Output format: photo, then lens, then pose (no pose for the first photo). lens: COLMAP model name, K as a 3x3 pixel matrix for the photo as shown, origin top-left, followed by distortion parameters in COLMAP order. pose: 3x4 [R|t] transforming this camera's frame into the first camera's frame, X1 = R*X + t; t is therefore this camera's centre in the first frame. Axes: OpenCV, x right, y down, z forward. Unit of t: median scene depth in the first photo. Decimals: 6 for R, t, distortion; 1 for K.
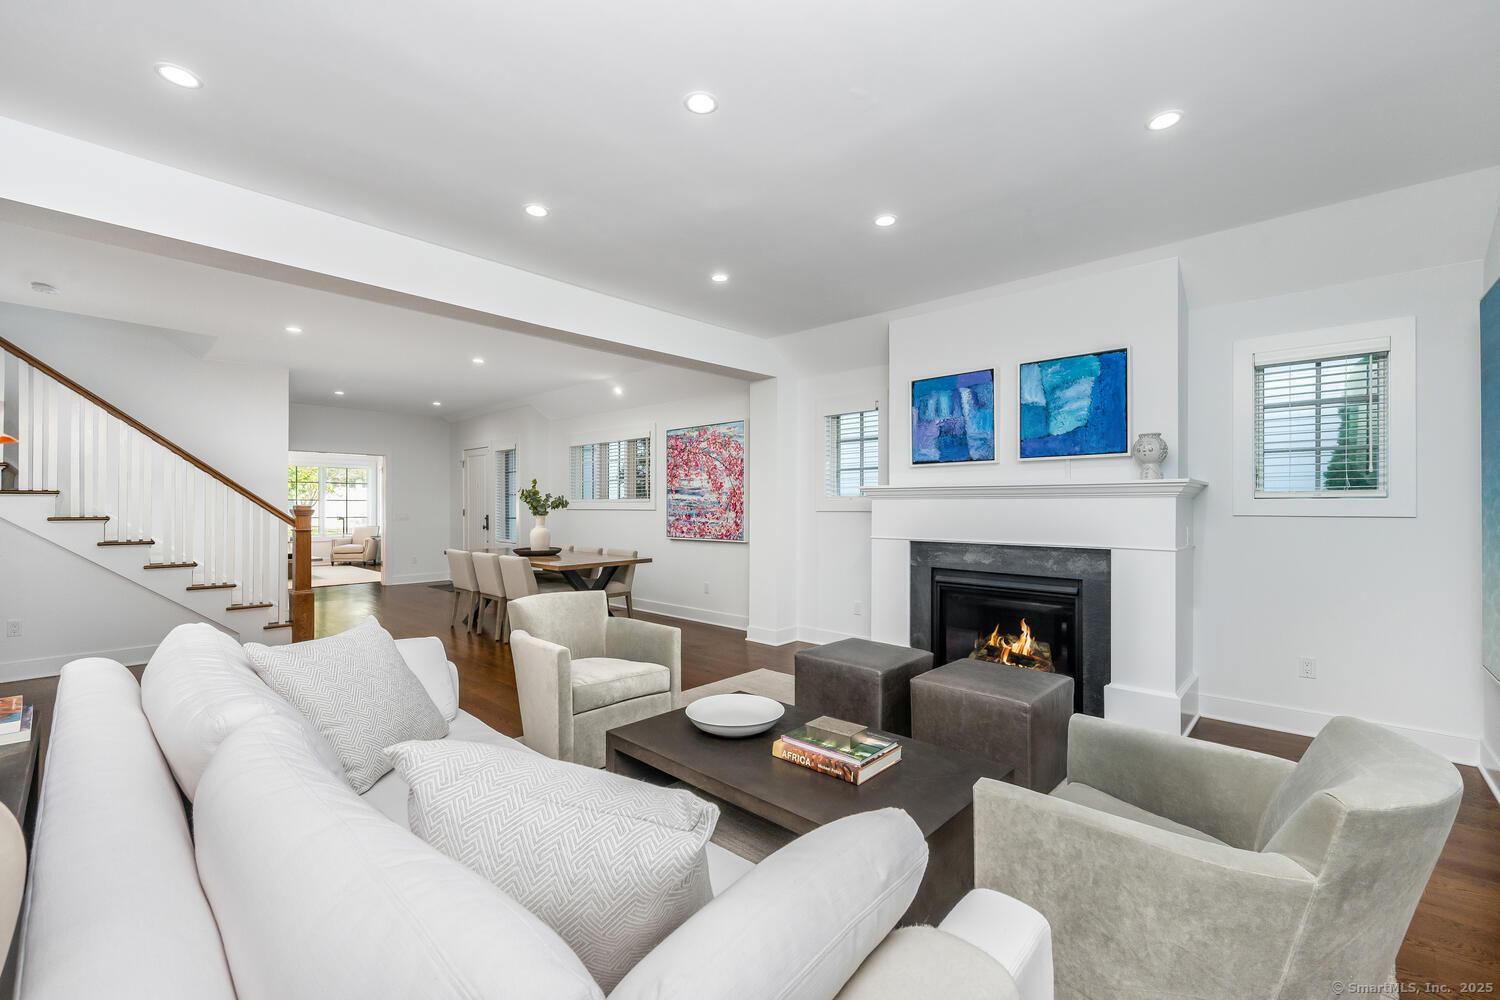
lens RADIAL K [[617.4, 0, 724.9], [0, 617.4, 508.3], [0, 0, 1]] dist [-0.000841, -0.000249]
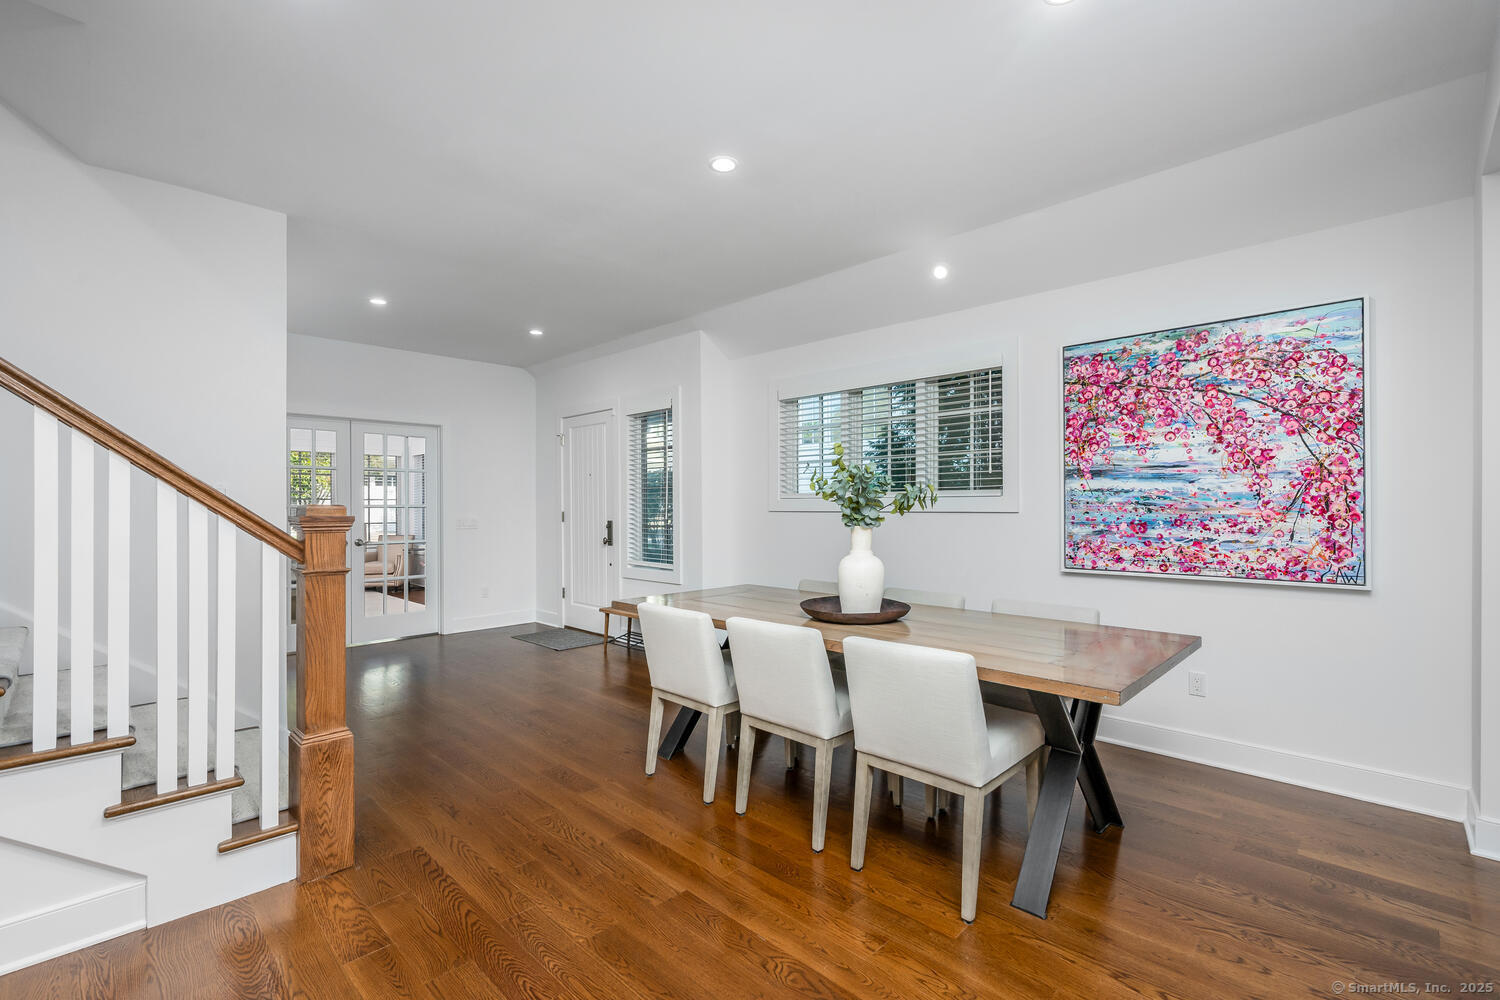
lens RADIAL K [[658.7, 0, 734.5], [0, 658.7, 501.7], [0, 0, 1]] dist [0.000129, 0.000019]
pose [[0.999709, -0.004523, -0.023684, -0.379978], [0.004327, 0.999956, -0.008344, -0.002653], [0.023721, 0.008239, 0.999685, 0.540782]]
